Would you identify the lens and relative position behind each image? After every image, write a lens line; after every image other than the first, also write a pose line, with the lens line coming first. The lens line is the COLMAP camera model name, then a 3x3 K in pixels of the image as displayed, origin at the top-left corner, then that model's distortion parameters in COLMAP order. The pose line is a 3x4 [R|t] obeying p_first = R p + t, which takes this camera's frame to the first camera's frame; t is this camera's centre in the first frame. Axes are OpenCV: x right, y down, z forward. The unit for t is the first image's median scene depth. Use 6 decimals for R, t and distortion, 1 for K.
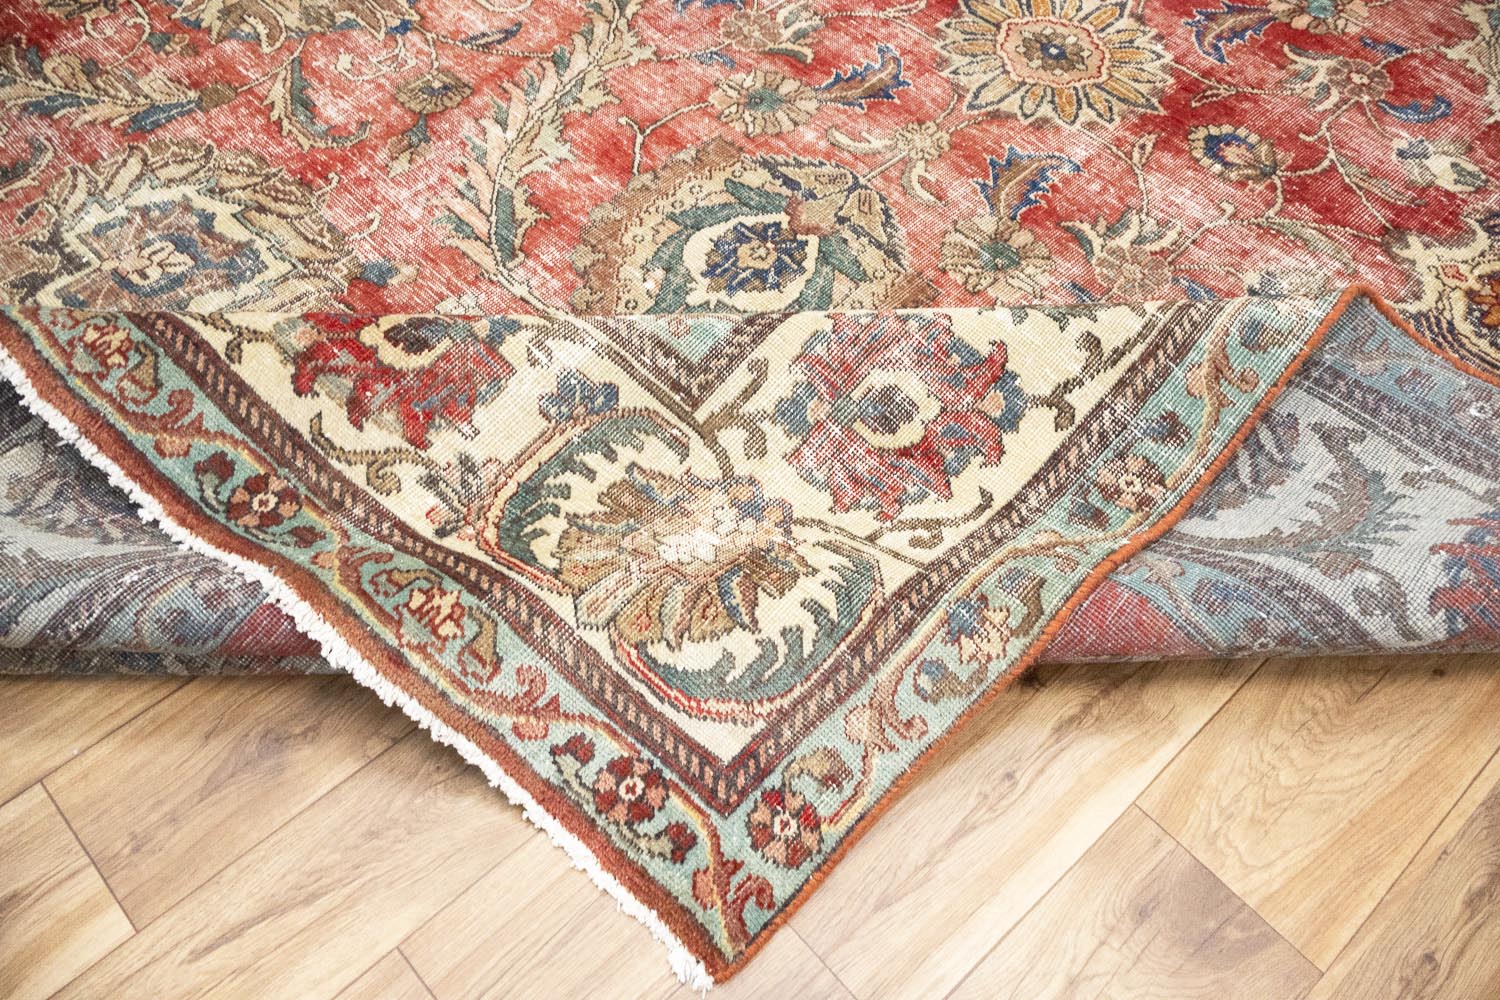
lens RADIAL K [[1226.8, 0, 742.3], [0, 1226.8, 499.5], [0, 0, 1]] dist [-0.002036, -0.003708]
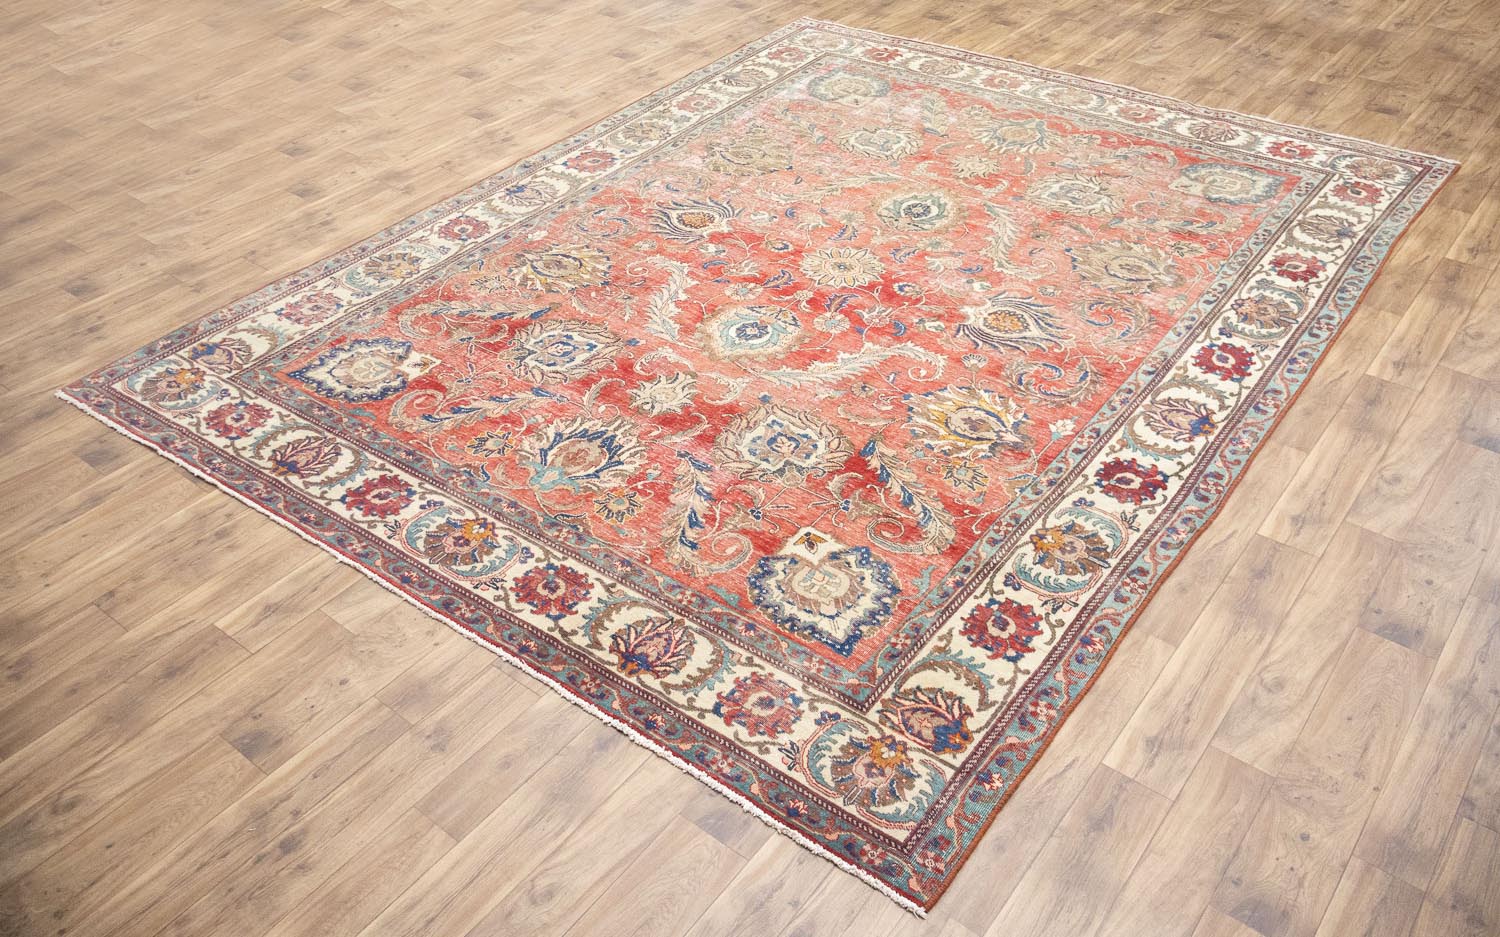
lens RADIAL K [[1226.3, 0, 747.2], [0, 1226.3, 465.5], [0, 0, 1]] dist [0.000013, 0.005654]
pose [[-0.984867, 0.086855, -0.149977, 1.001427], [-0.156154, -0.069300, 0.985299, -3.363850], [0.075185, 0.993808, 0.081814, 1.310412]]
